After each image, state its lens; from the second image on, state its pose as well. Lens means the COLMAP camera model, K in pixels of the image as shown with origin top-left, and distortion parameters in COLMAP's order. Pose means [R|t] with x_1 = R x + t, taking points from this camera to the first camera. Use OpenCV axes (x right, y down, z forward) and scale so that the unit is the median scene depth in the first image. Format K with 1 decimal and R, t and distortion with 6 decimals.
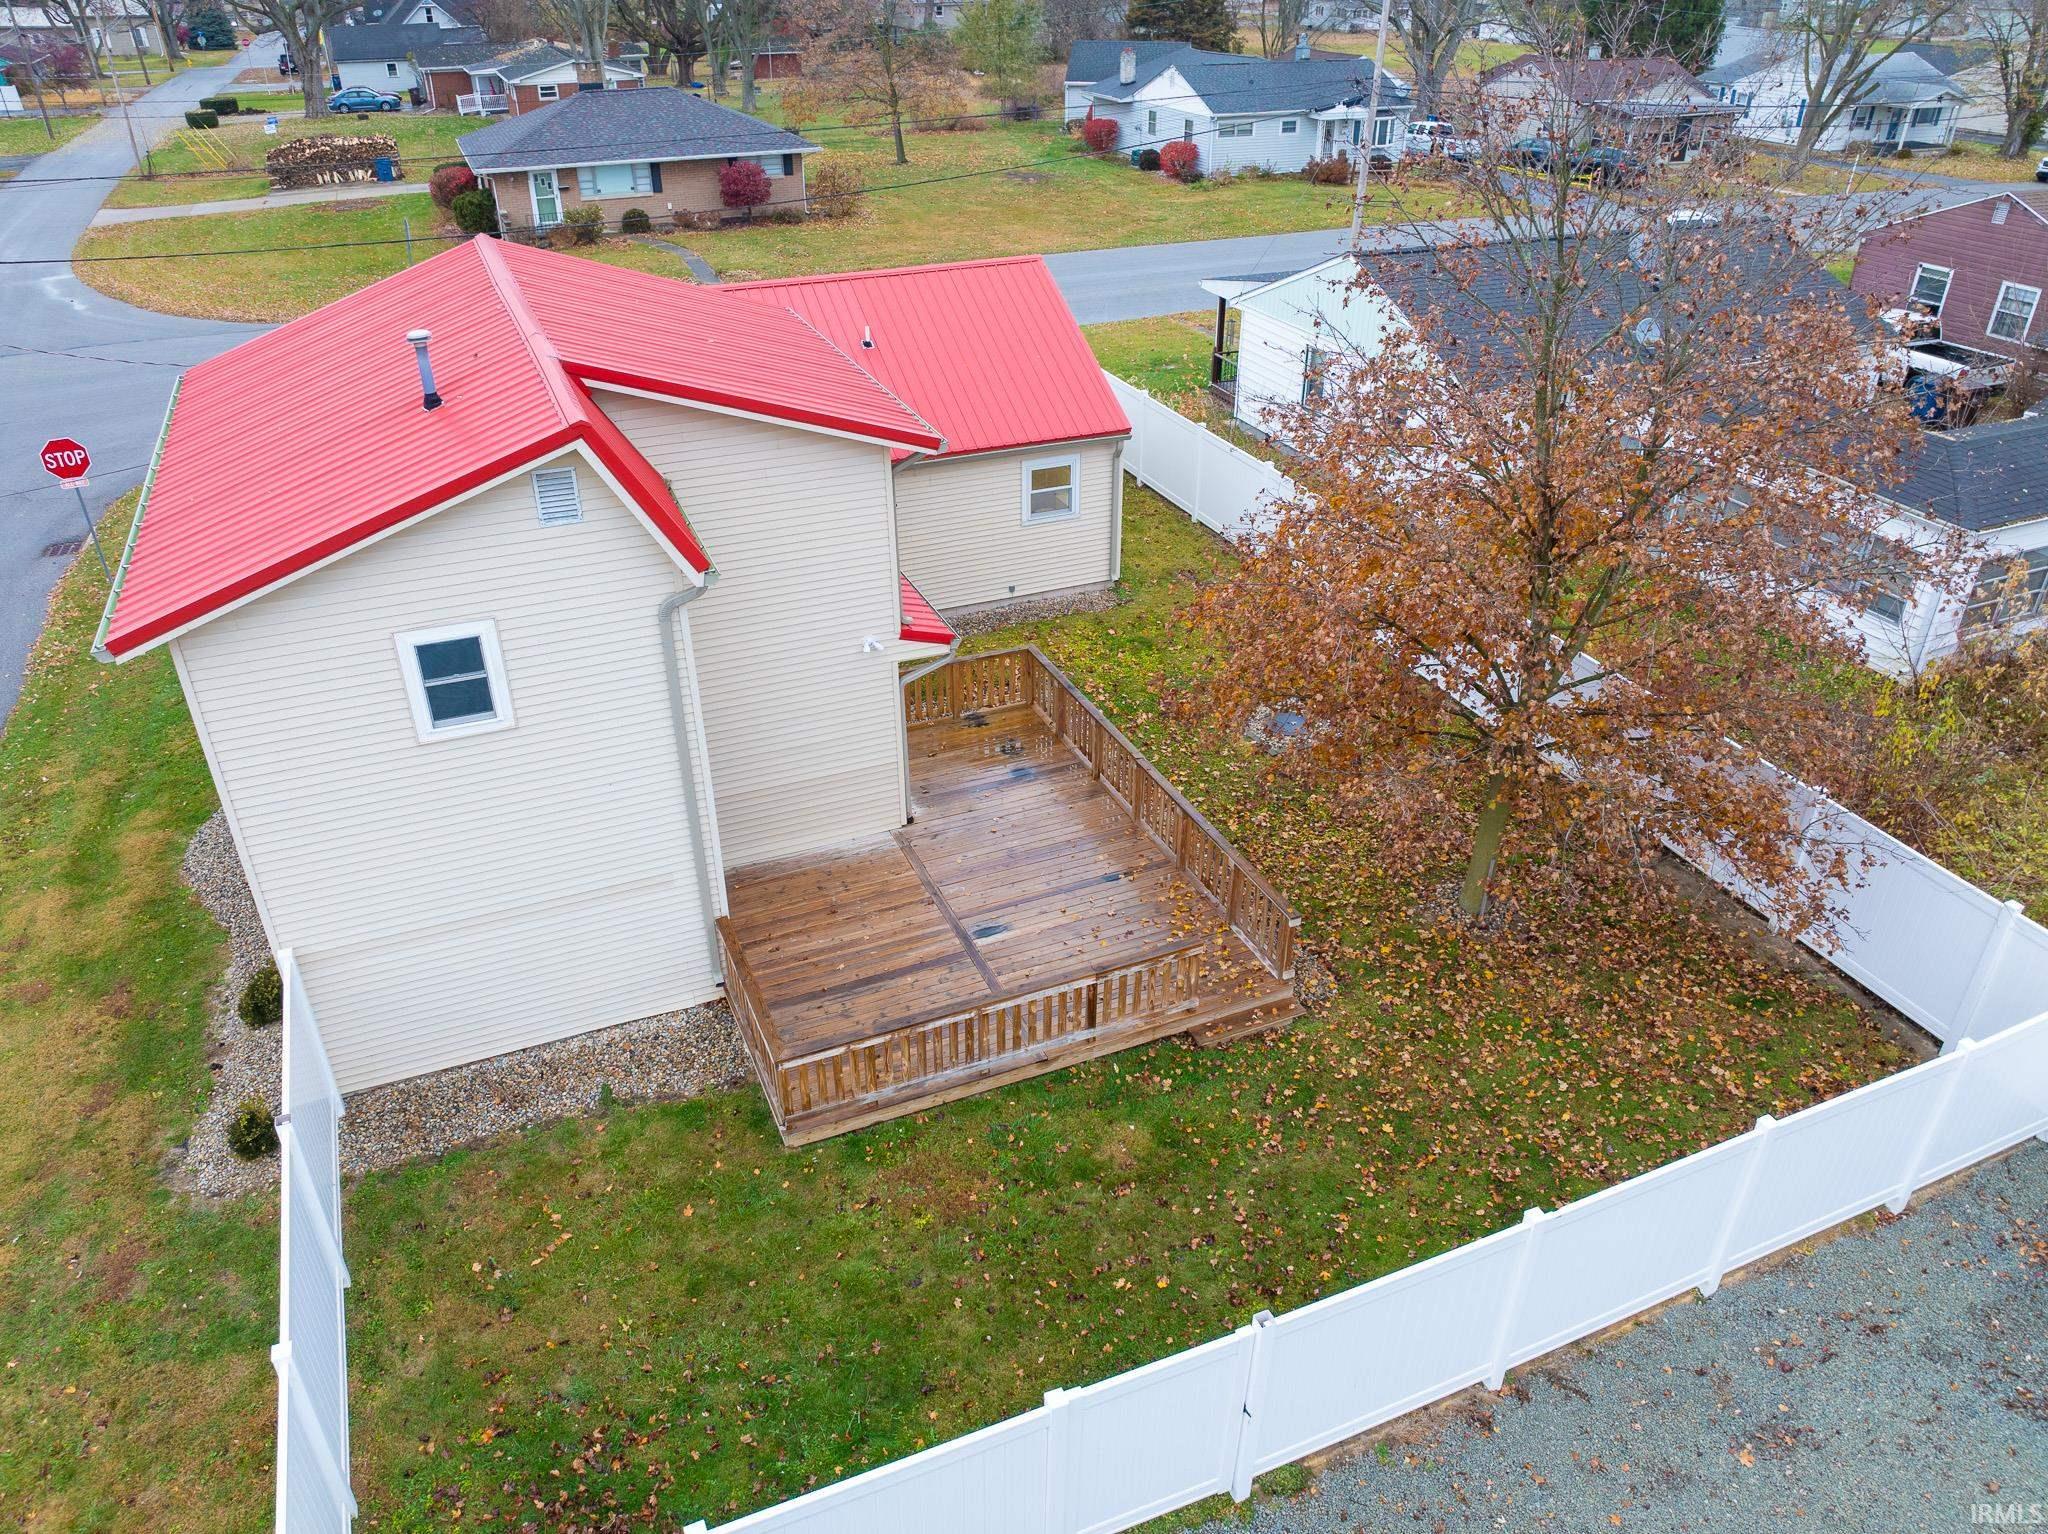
lens RADIAL K [[1447.2, 0, 1024.4], [0, 1447.2, 761.3], [0, 0, 1]] dist [-0.050516, 0.020746]
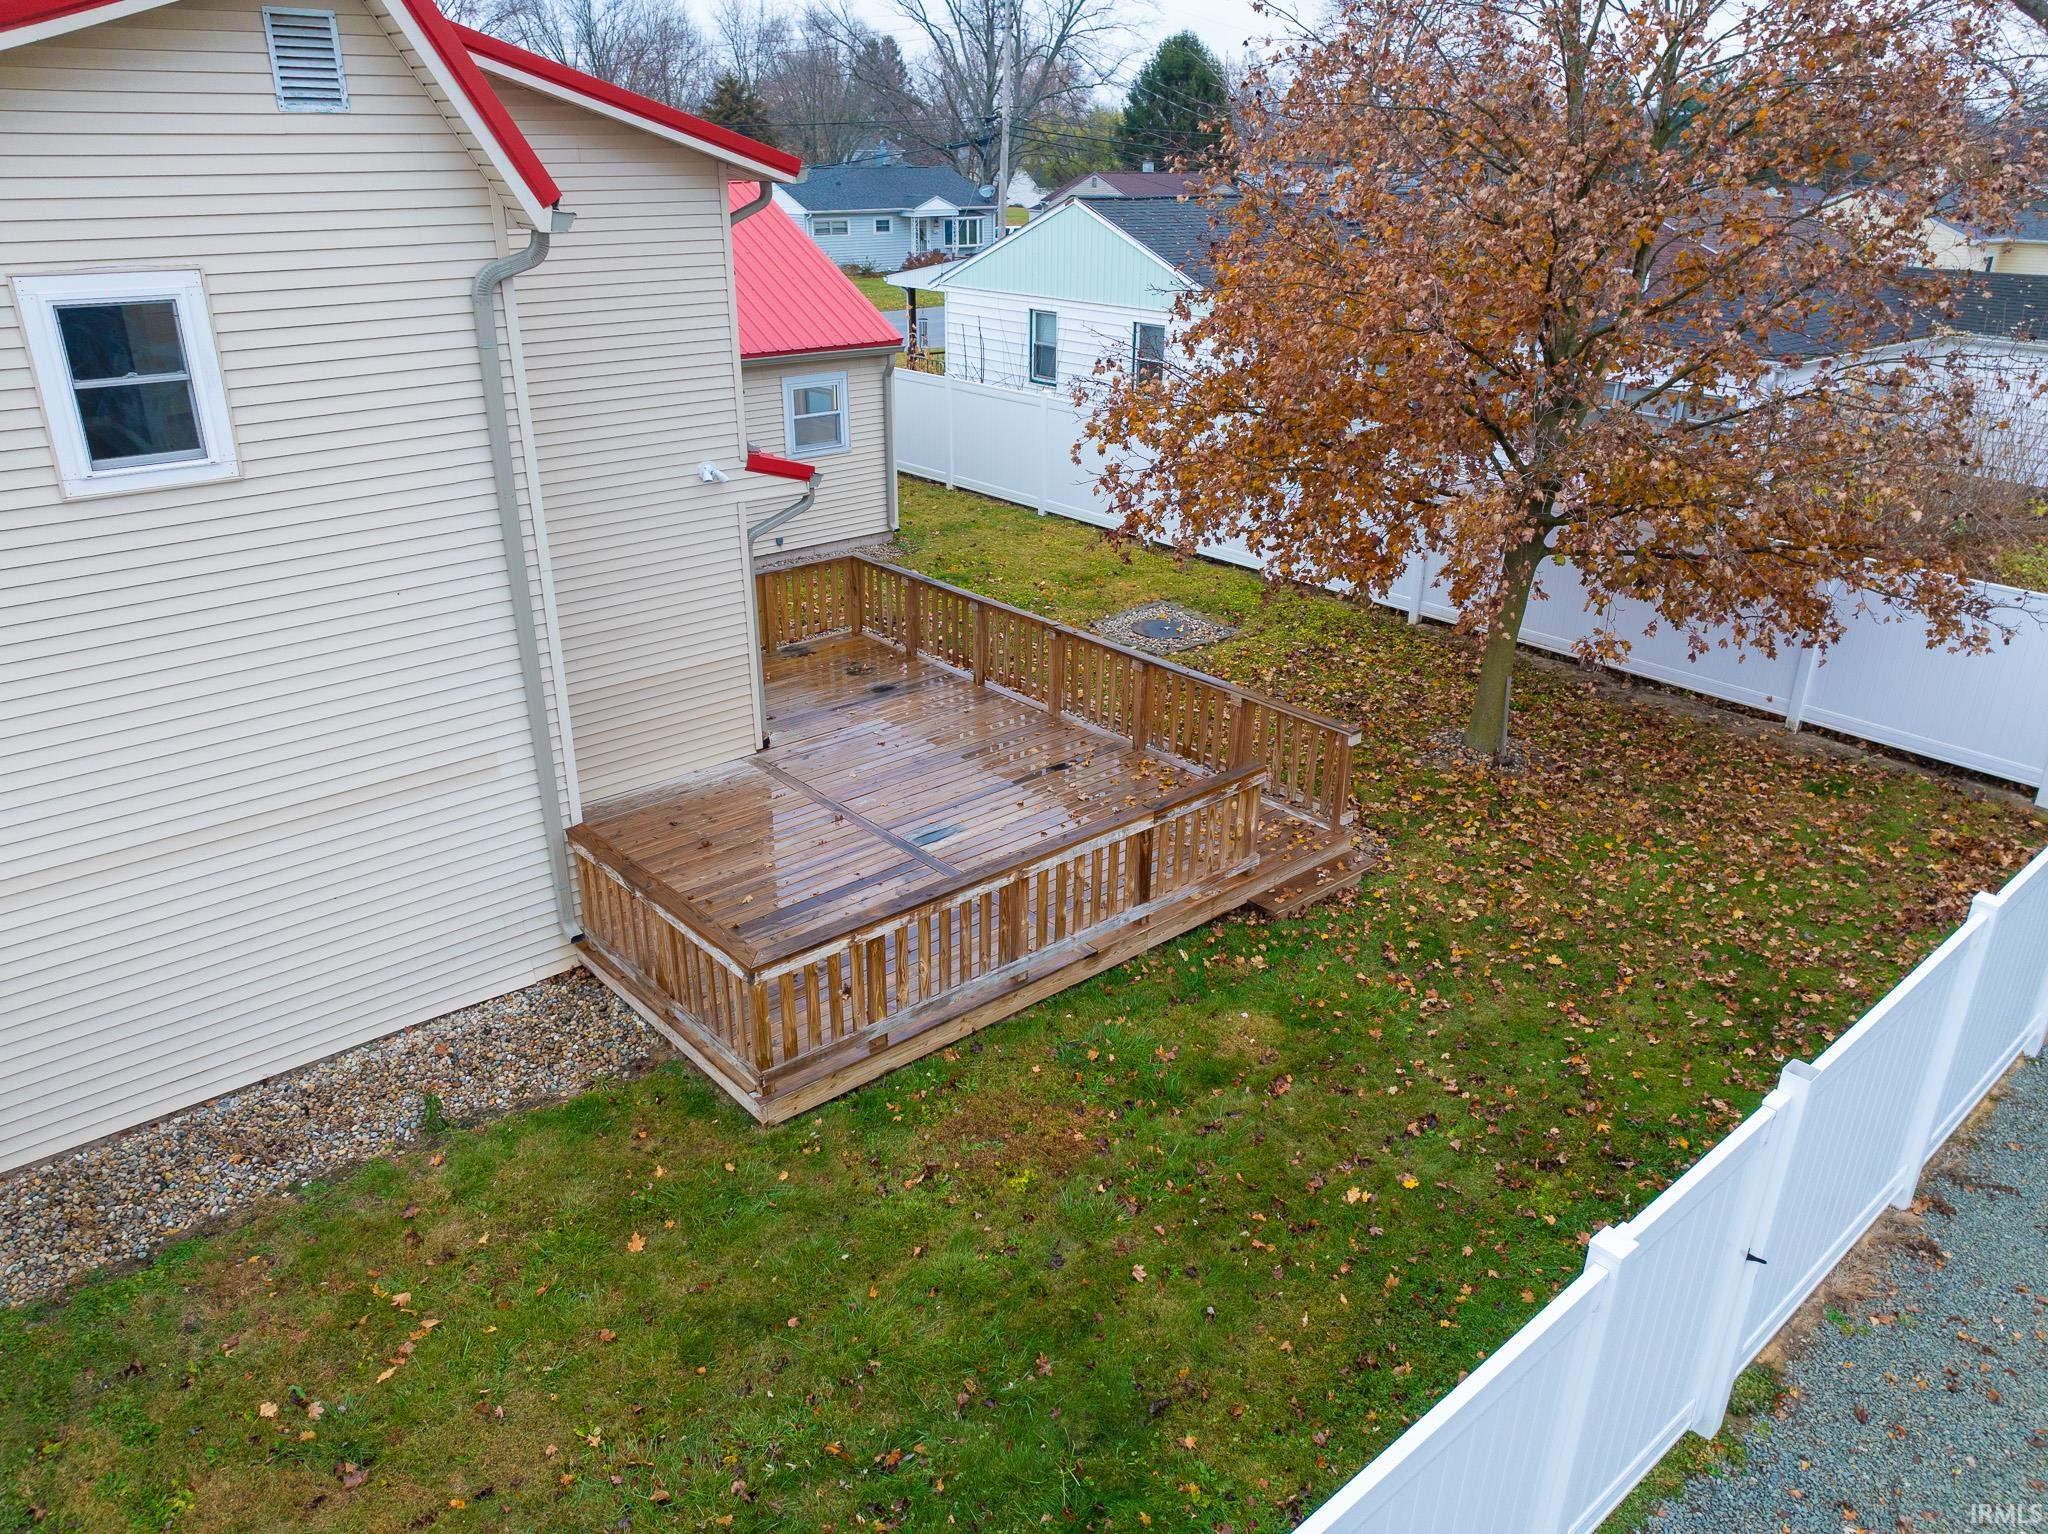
lens RADIAL K [[1447.2, 0, 1020.3], [0, 1447.2, 765.9], [0, 0, 1]] dist [-0.050516, 0.020746]
pose [[0.952033, -0.114082, 0.283936, -0.219708], [0.149572, 0.982992, -0.106558, 0.198641], [-0.266950, 0.143916, 0.952904, 0.354772]]
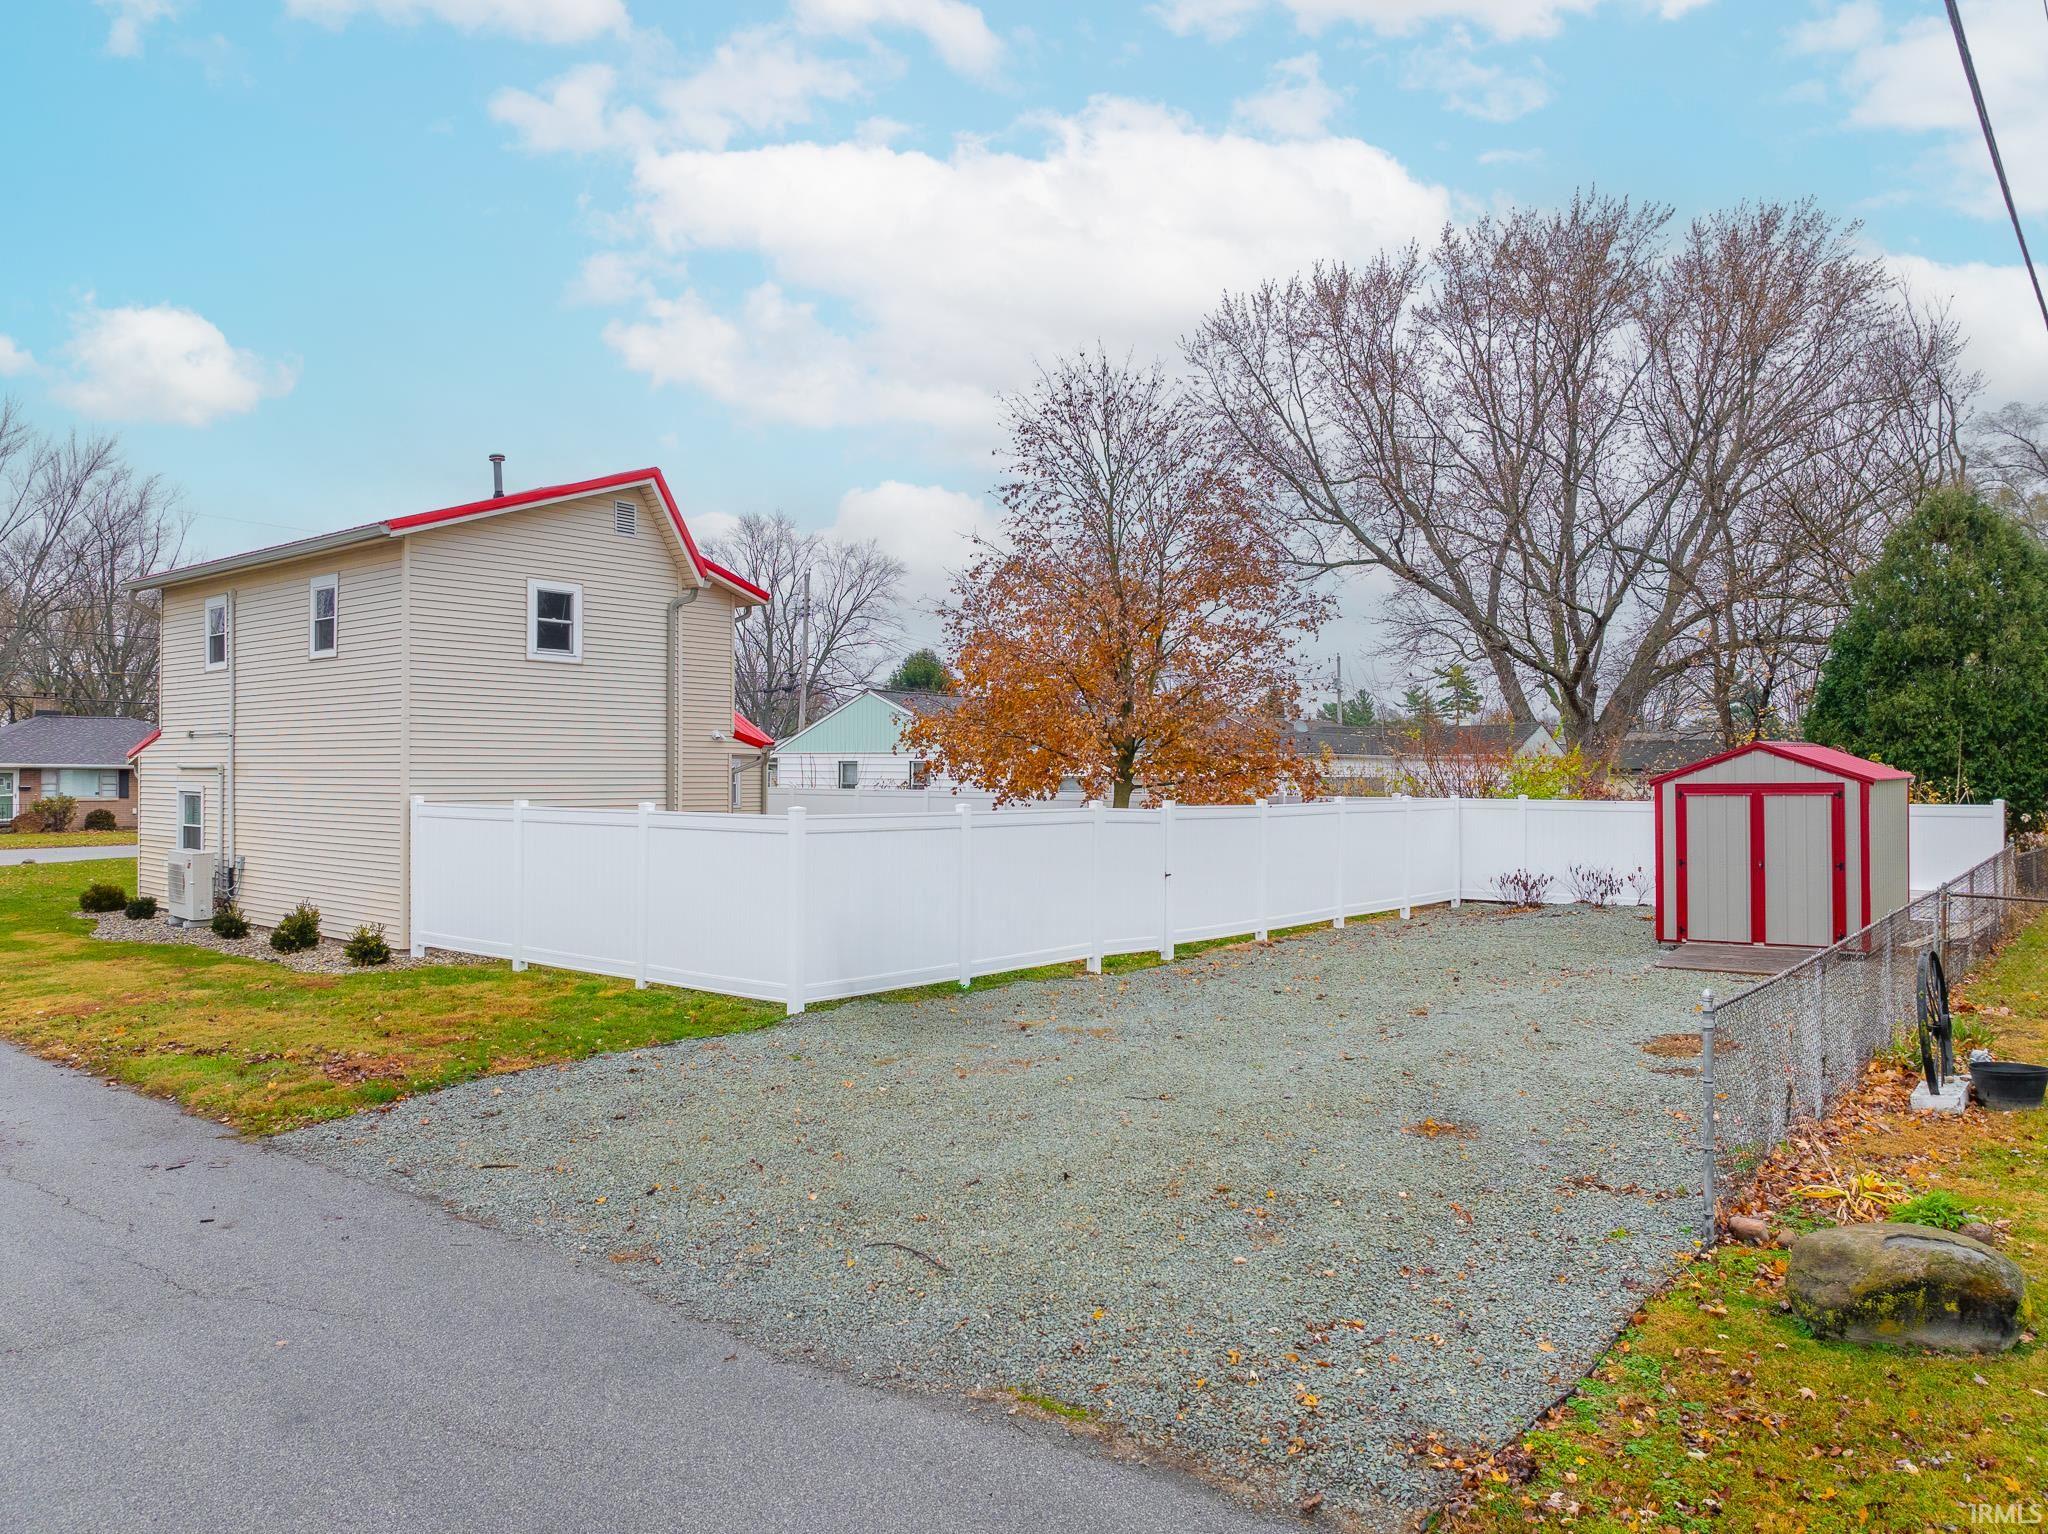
lens RADIAL K [[1446.9, 0, 1033.1], [0, 1446.9, 768.2], [0, 0, 1]] dist [-0.048504, 0.018921]
pose [[0.881648, 0.009073, 0.471821, -0.625091], [0.235463, 0.858008, -0.456487, 0.836479], [-0.408967, 0.513557, 0.754324, -0.258981]]
